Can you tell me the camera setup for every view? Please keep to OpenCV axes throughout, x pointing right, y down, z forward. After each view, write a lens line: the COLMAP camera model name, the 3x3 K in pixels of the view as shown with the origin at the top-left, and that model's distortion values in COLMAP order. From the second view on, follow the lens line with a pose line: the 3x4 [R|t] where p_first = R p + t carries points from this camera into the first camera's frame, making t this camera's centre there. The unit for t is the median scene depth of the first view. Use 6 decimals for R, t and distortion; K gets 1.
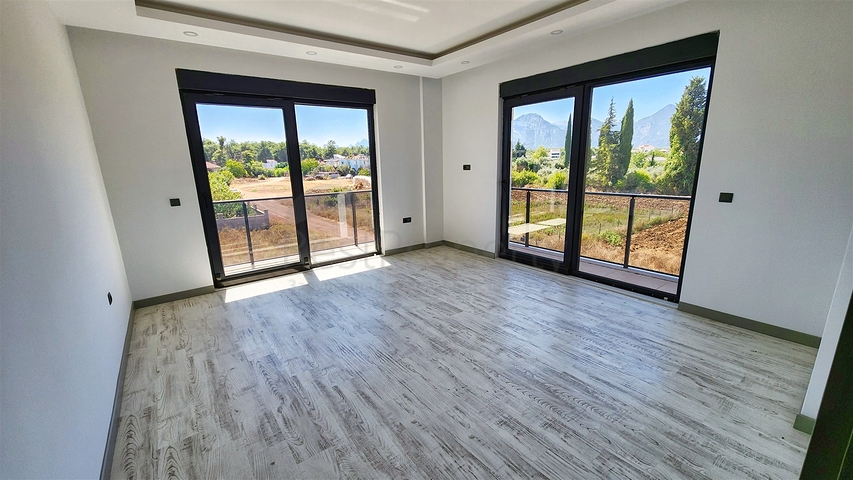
lens RADIAL K [[350.4, 0, 422.5], [0, 350.4, 244.9], [0, 0, 1]] dist [0.006016, -0.001701]
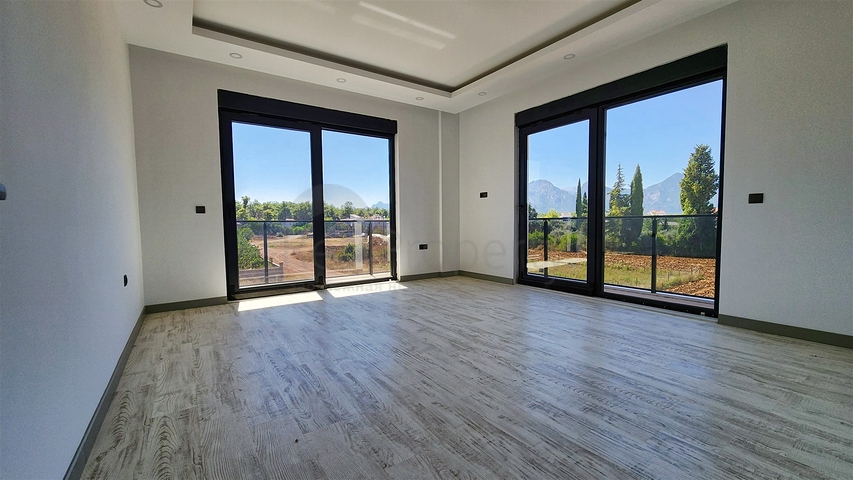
lens RADIAL K [[350.4, 0, 422.8], [0, 350.4, 242.0], [0, 0, 1]] dist [0.006016, -0.001701]
pose [[0.999206, 0.018072, -0.035500, -0.016588], [-0.024064, 0.984027, -0.176384, 0.142775], [0.031746, 0.177098, 0.983681, 0.027607]]
